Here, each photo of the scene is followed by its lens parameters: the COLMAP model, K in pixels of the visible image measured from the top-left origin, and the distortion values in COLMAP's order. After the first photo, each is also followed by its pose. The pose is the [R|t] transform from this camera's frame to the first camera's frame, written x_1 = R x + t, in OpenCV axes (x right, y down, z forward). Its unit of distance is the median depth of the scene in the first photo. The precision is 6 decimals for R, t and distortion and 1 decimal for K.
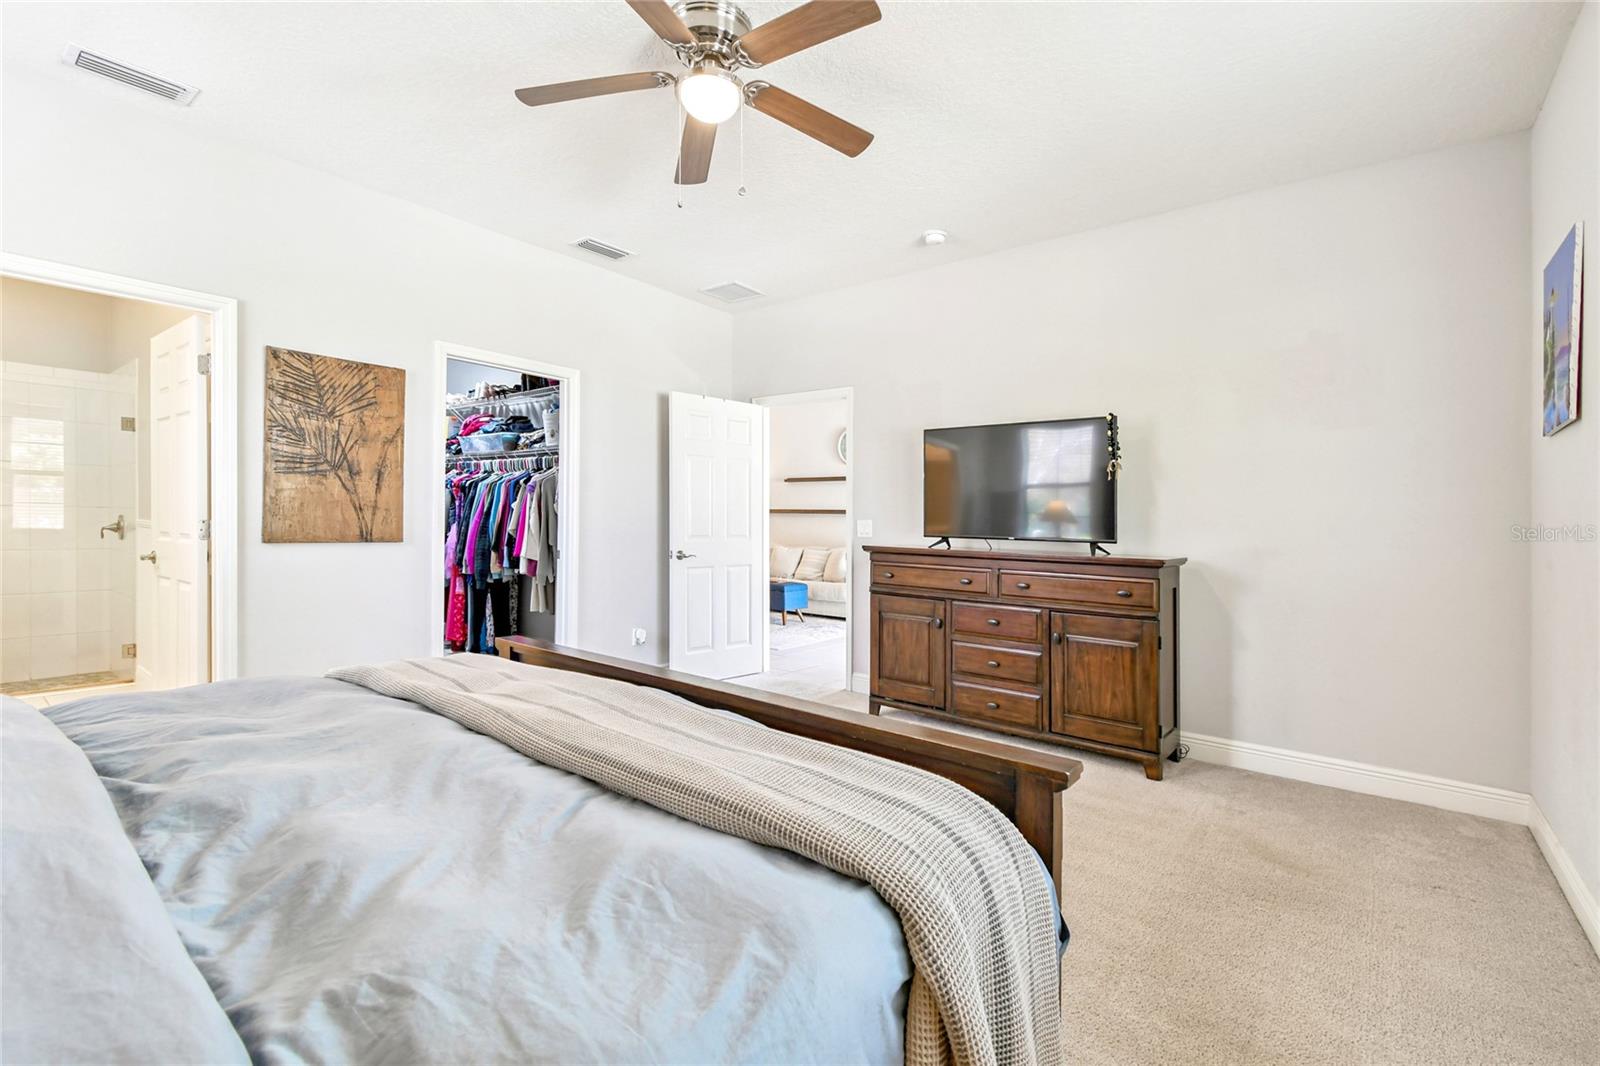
lens RADIAL K [[727.1, 0, 803.1], [0, 727.1, 515.9], [0, 0, 1]] dist [0.002883, -0.001781]
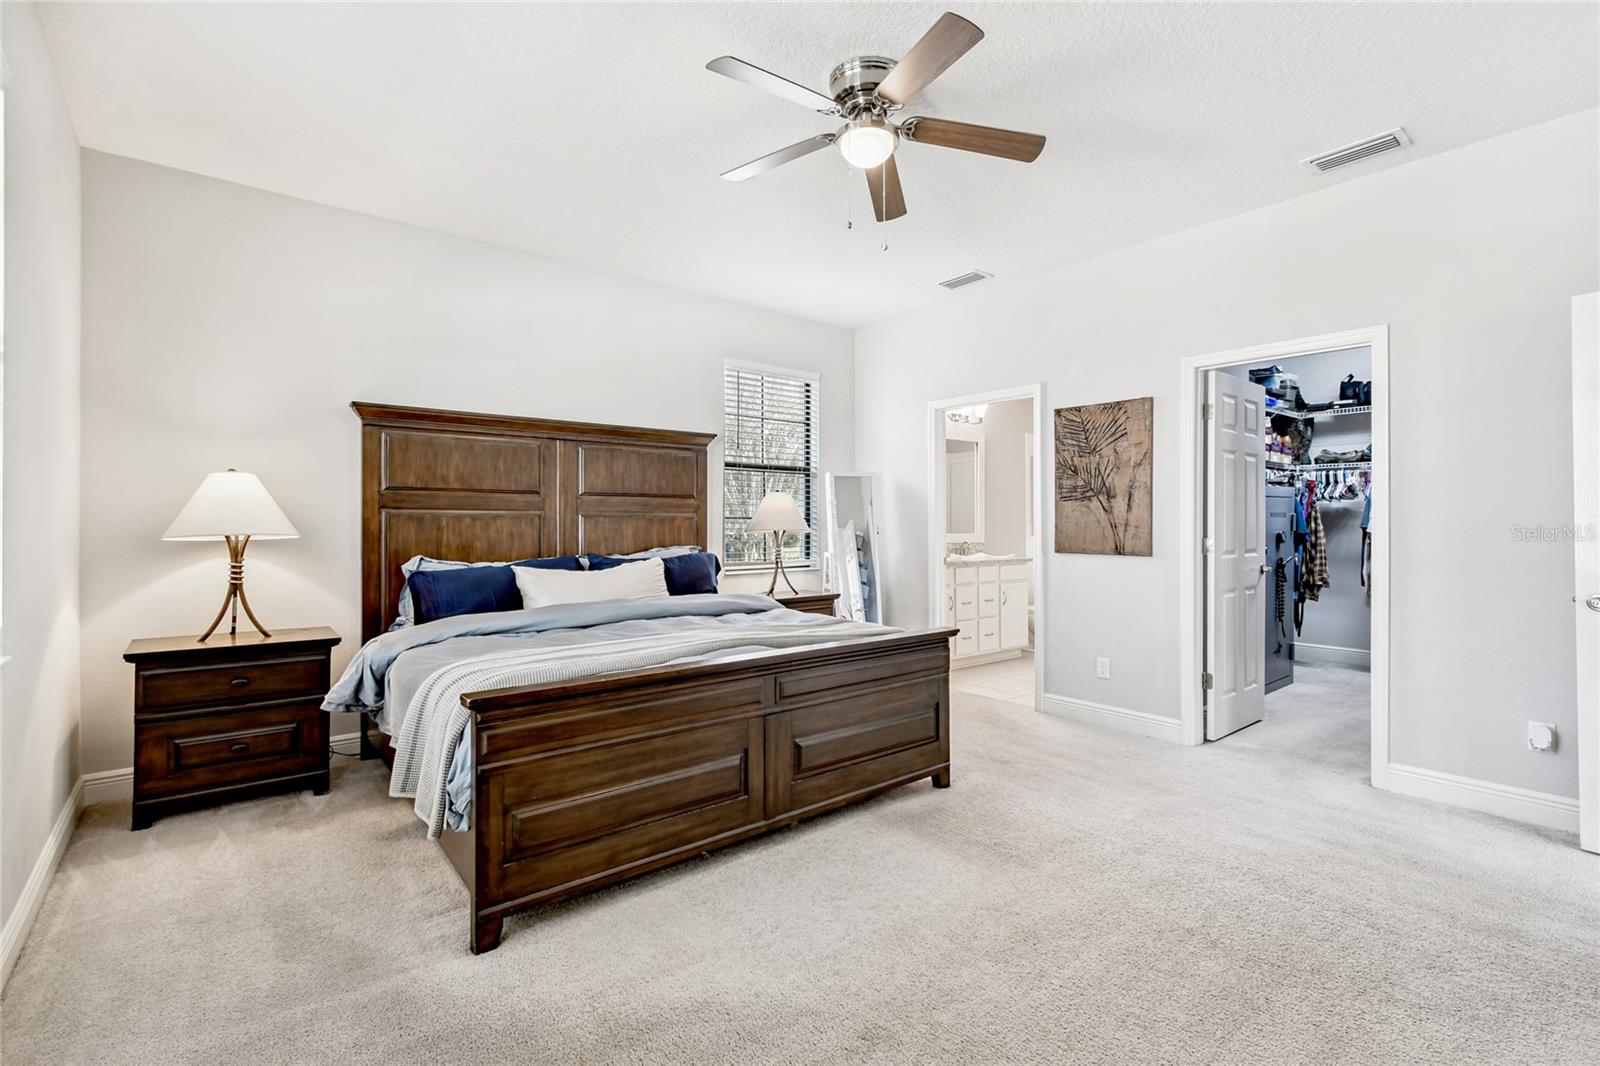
lens RADIAL K [[727.1, 0, 794.9], [0, 727.1, 538.5], [0, 0, 1]] dist [0.002883, -0.001781]
pose [[-0.214778, 0.002981, -0.976658, 0.643827], [0.007632, 0.999970, 0.001374, 0.004157], [0.976633, -0.007159, -0.214795, 0.743260]]
